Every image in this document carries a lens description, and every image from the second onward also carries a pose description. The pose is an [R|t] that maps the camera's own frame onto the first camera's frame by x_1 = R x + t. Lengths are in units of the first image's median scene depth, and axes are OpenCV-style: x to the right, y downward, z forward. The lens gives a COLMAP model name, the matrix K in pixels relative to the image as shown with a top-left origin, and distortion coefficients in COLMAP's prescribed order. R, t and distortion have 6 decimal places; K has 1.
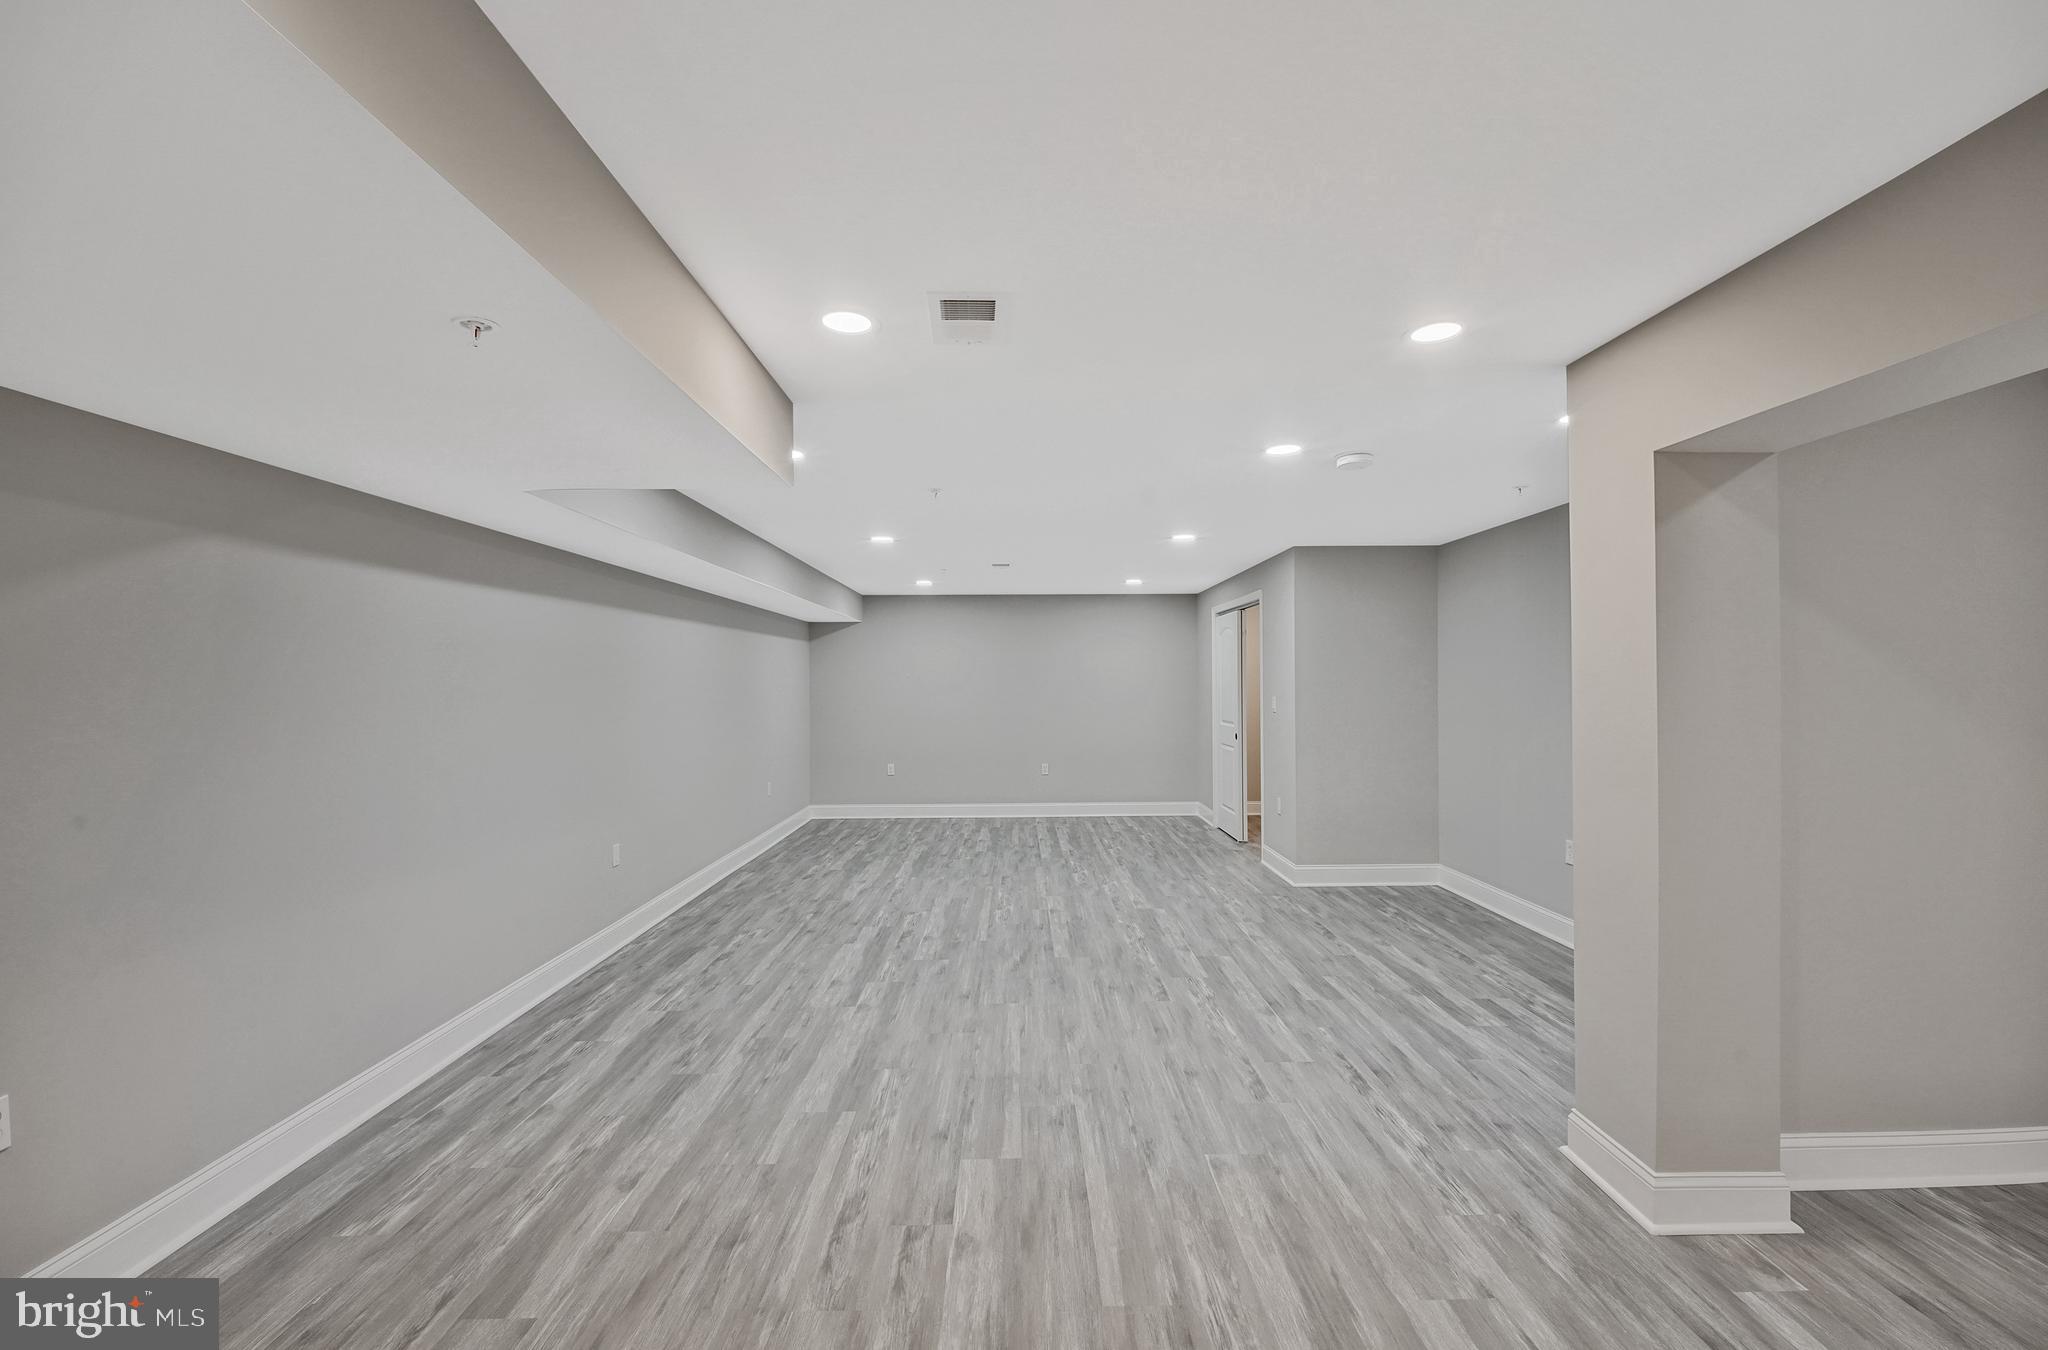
lens RADIAL K [[858.0, 0, 1027.2], [0, 858.0, 653.4], [0, 0, 1]] dist [0.005389, -0.006084]
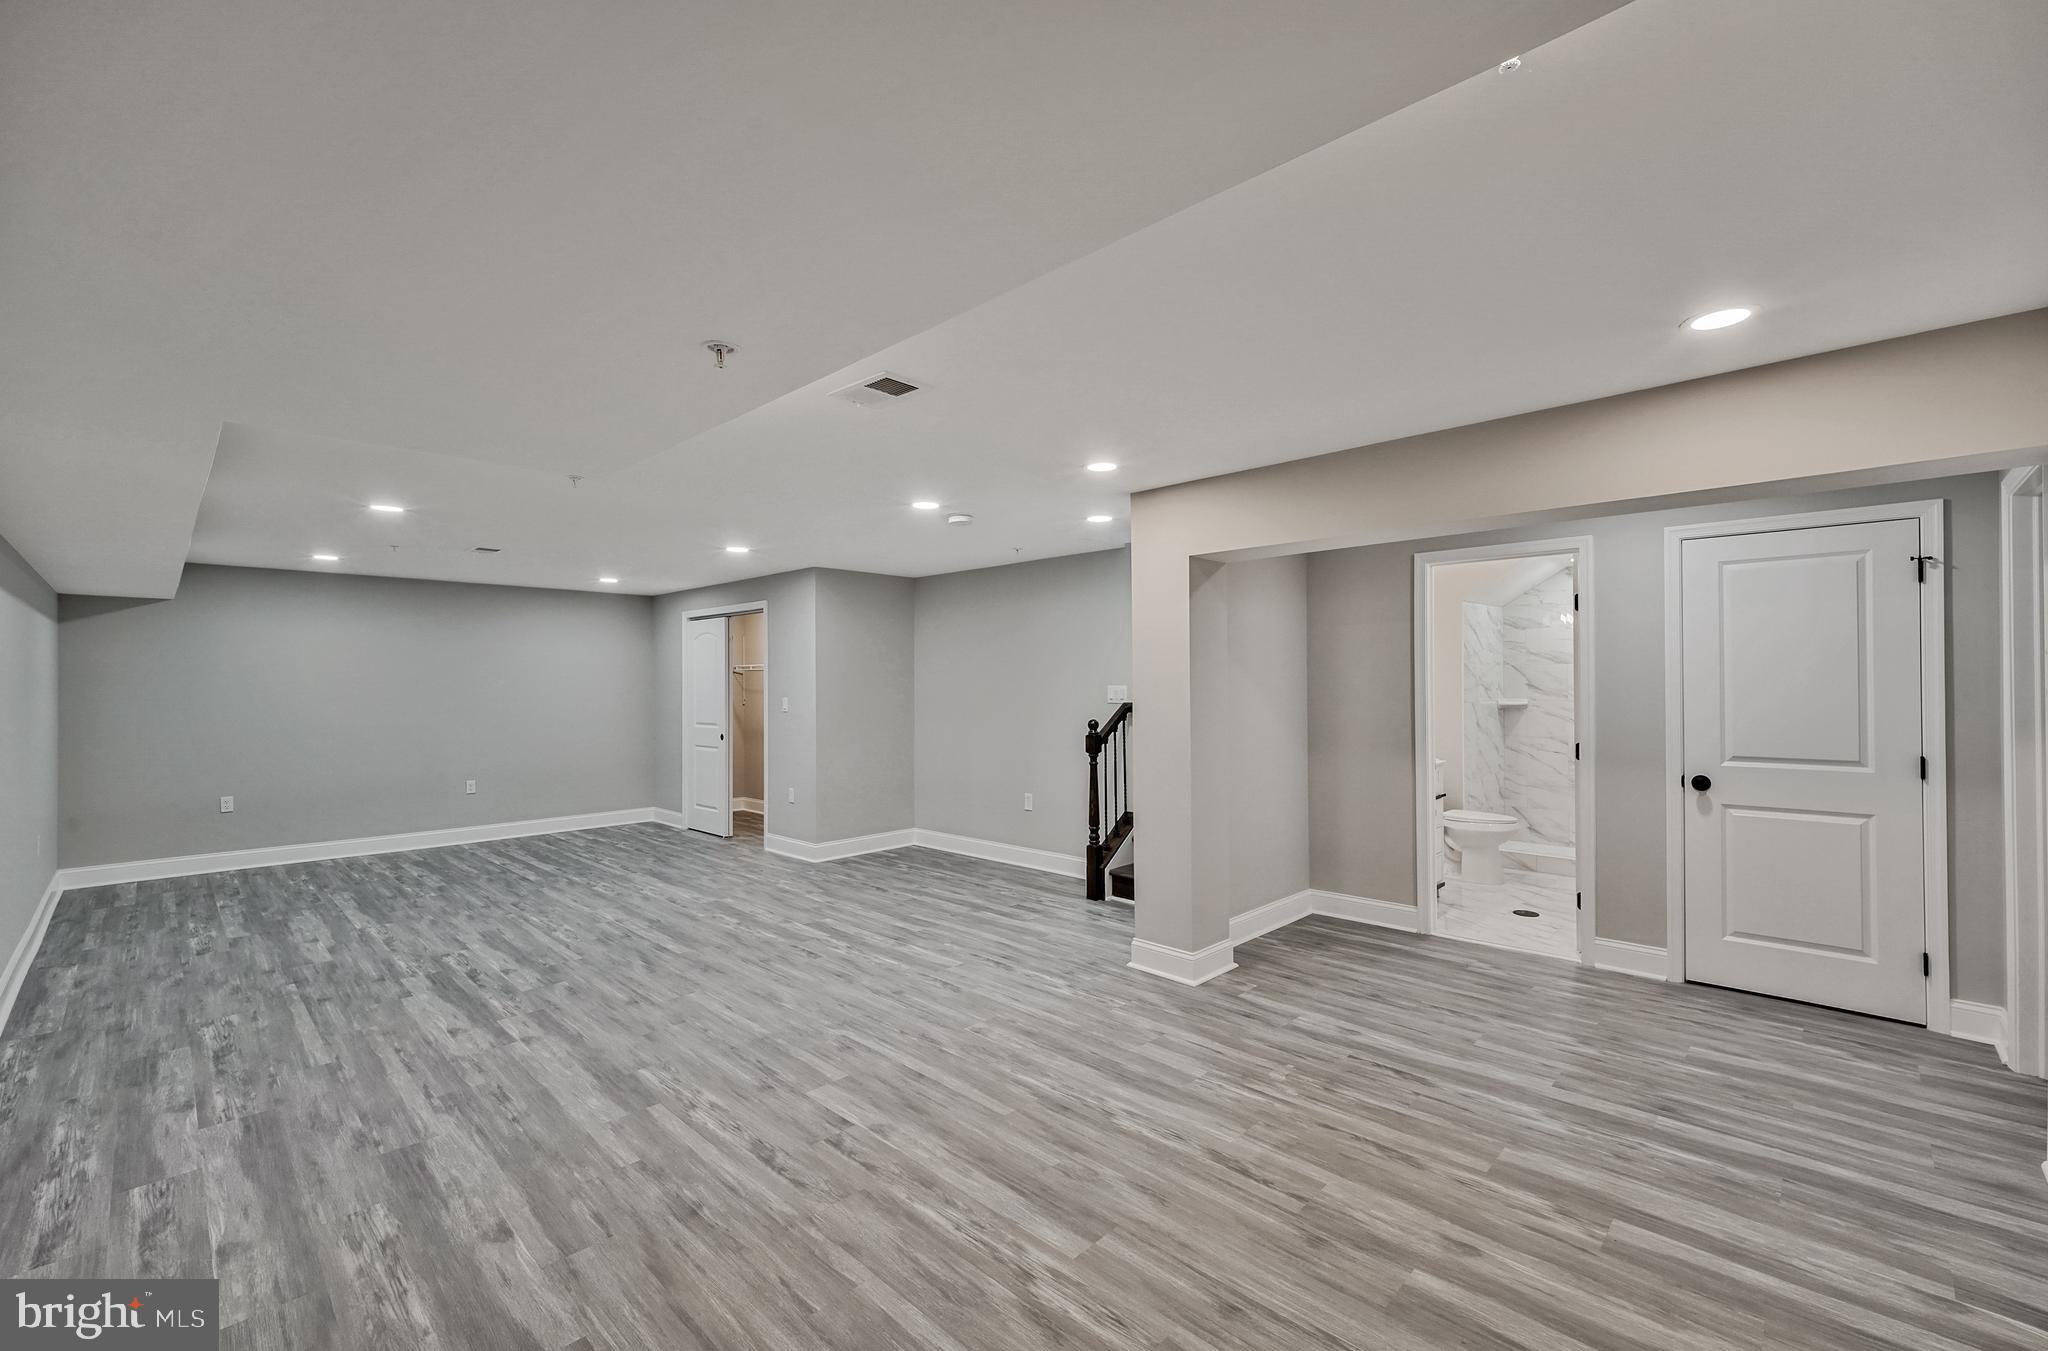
lens RADIAL K [[858.0, 0, 1027.2], [0, 858.0, 653.9], [0, 0, 1]] dist [0.005389, -0.006084]
pose [[0.709149, 0.022631, 0.704695, -0.416894], [-0.017324, 0.999742, -0.014673, 0.006613], [-0.704845, -0.001803, 0.709359, -0.016685]]
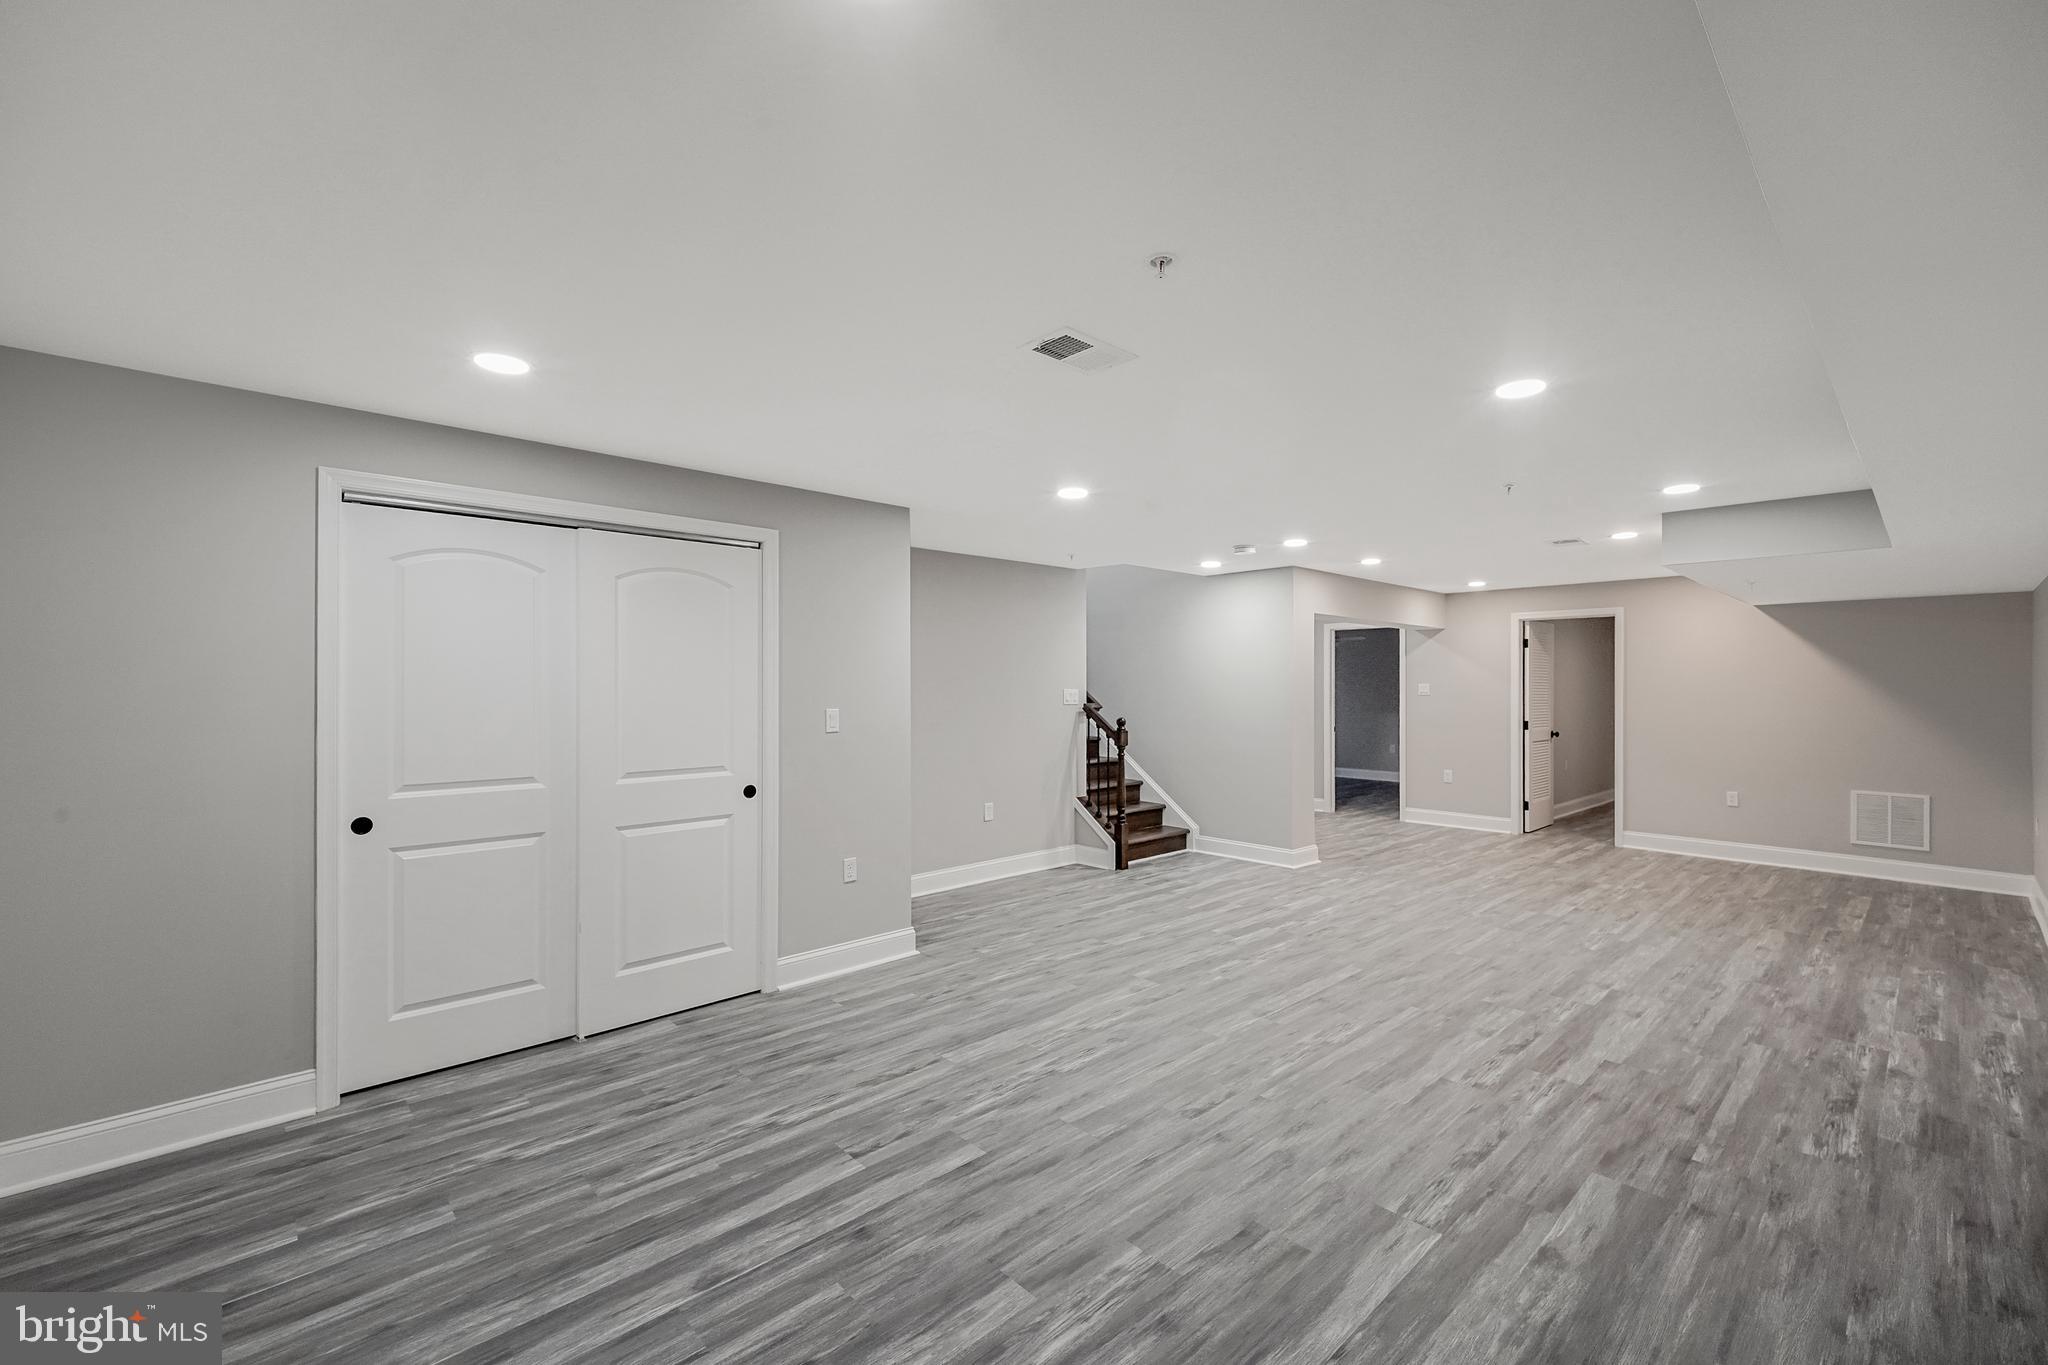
lens RADIAL K [[859.5, 0, 1000.5], [0, 859.5, 688.6], [0, 0, 1]] dist [-0.014246, -0.000790]
pose [[-0.660167, 0.004515, 0.751106, -0.440822], [-0.019936, 0.999524, -0.023531, 0.071452], [-0.750855, -0.030509, -0.659763, 2.030274]]
